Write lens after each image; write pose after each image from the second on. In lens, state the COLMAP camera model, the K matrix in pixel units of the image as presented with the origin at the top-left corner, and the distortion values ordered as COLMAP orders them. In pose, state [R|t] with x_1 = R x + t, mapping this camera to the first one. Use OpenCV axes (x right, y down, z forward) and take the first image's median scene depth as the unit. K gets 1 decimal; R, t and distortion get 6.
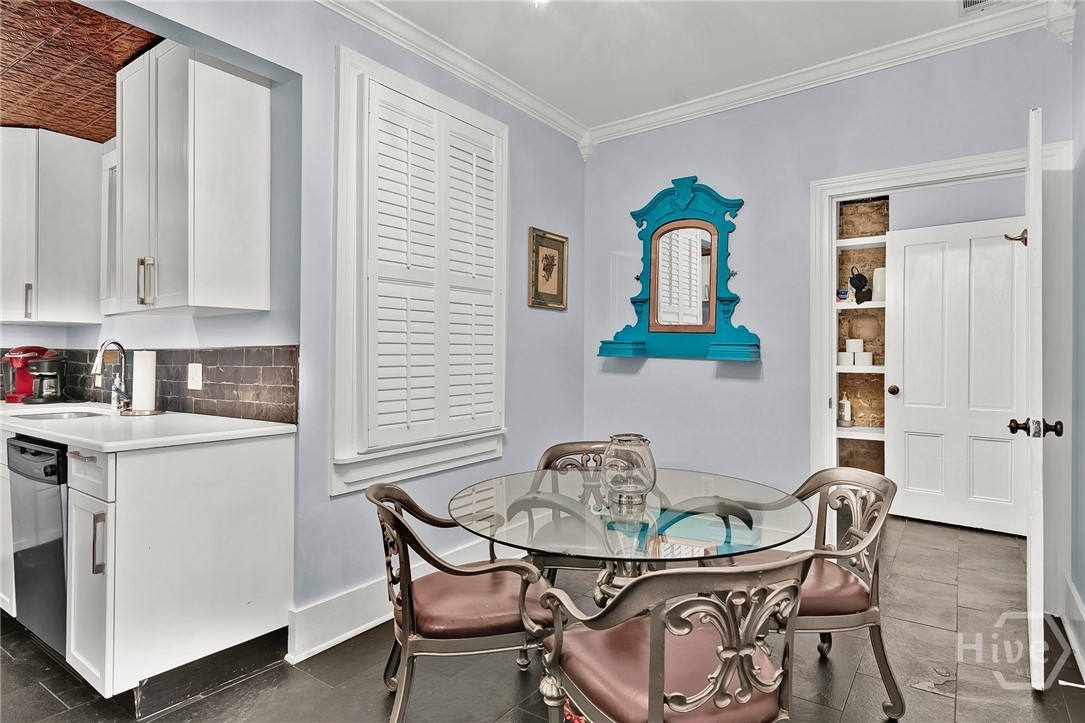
lens RADIAL K [[601.4, 0, 552.5], [0, 601.4, 352.0], [0, 0, 1]] dist [-0.009211, 0.006870]
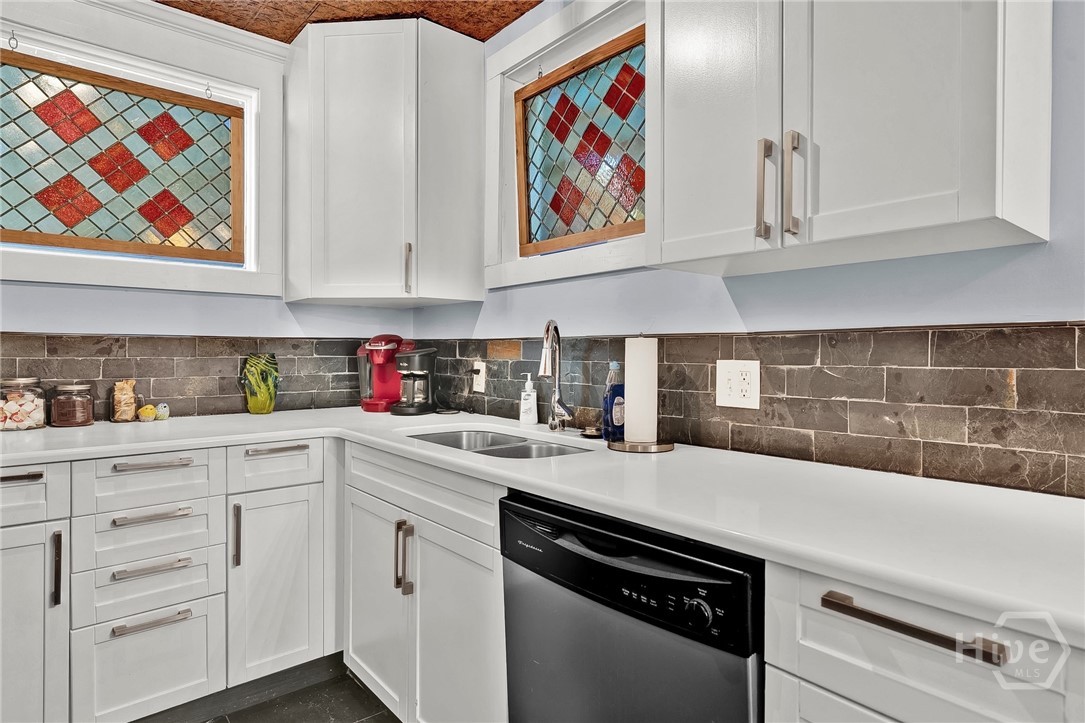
lens RADIAL K [[601.4, 0, 542.8], [0, 601.4, 358.8], [0, 0, 1]] dist [-0.009211, 0.006870]
pose [[0.967348, 0.005603, -0.253391, -0.623546], [-0.000865, 0.999823, 0.018807, 0.007618], [0.253451, -0.017974, 0.967181, 0.415864]]
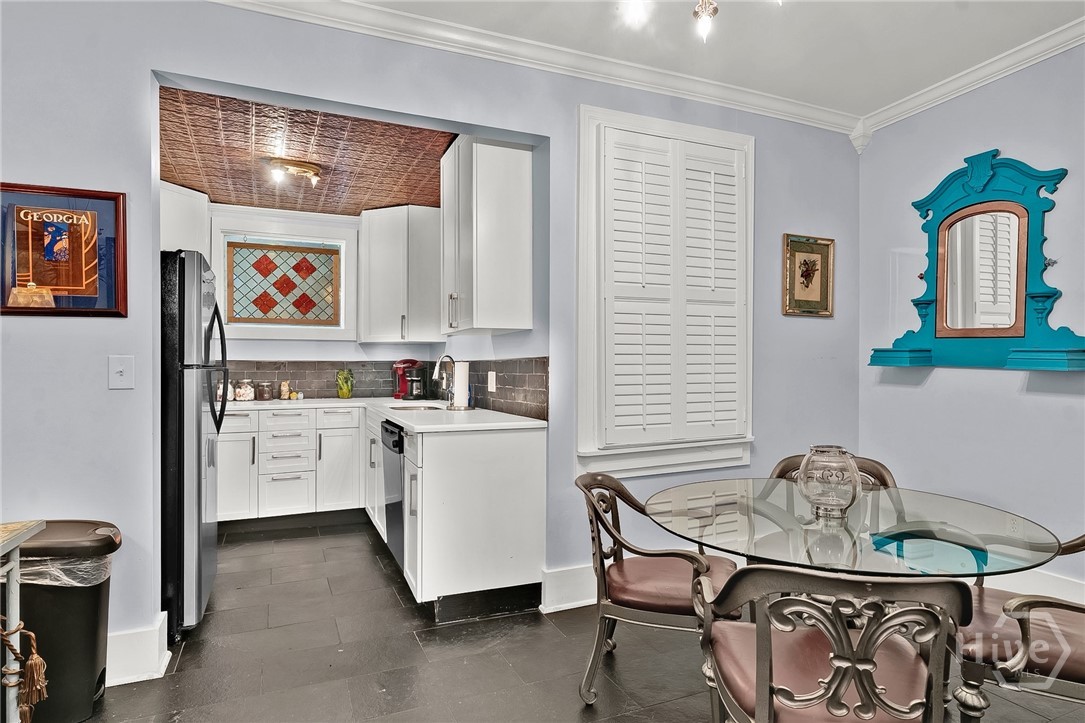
lens RADIAL K [[601.4, 0, 546.4], [0, 601.4, 363.6], [0, 0, 1]] dist [-0.009211, 0.006870]
pose [[0.854508, -0.003433, -0.519428, 0.177286], [0.004578, 0.999989, 0.000922, 0.001133], [0.519419, -0.003166, 0.854514, -0.047404]]
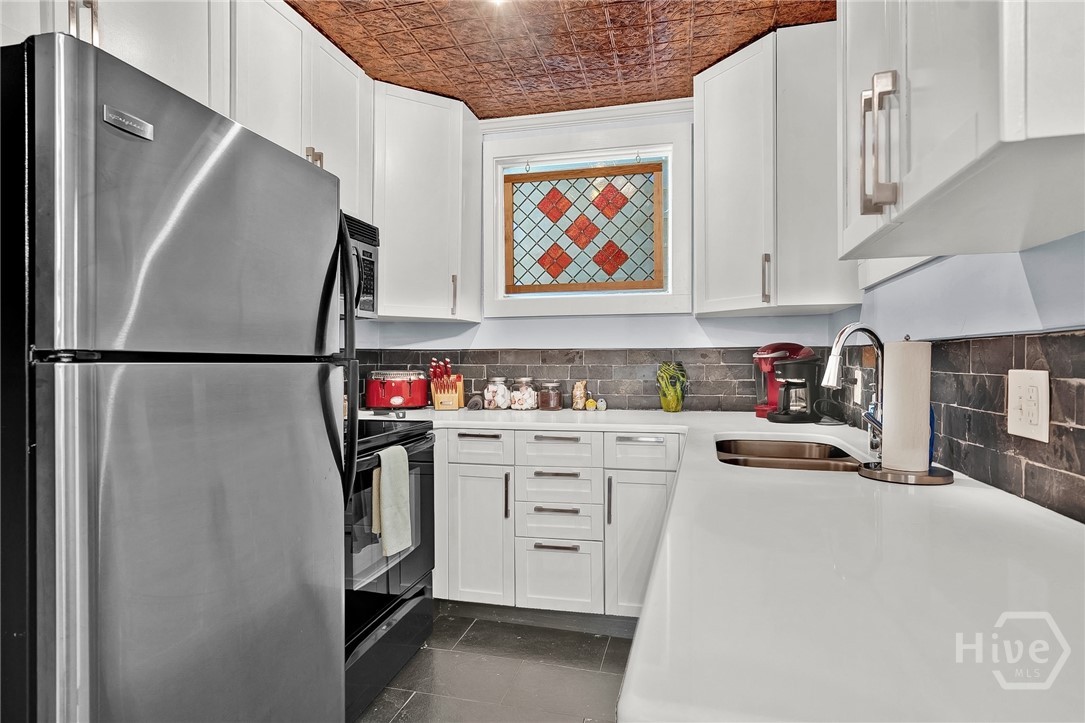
lens RADIAL K [[601.4, 0, 539.3], [0, 601.4, 363.7], [0, 0, 1]] dist [-0.009211, 0.006870]
pose [[0.348052, 0.004354, -0.937465, -0.341804], [0.010351, 0.999910, 0.008487, 0.008513], [0.937418, -0.012658, 0.347976, 0.568312]]
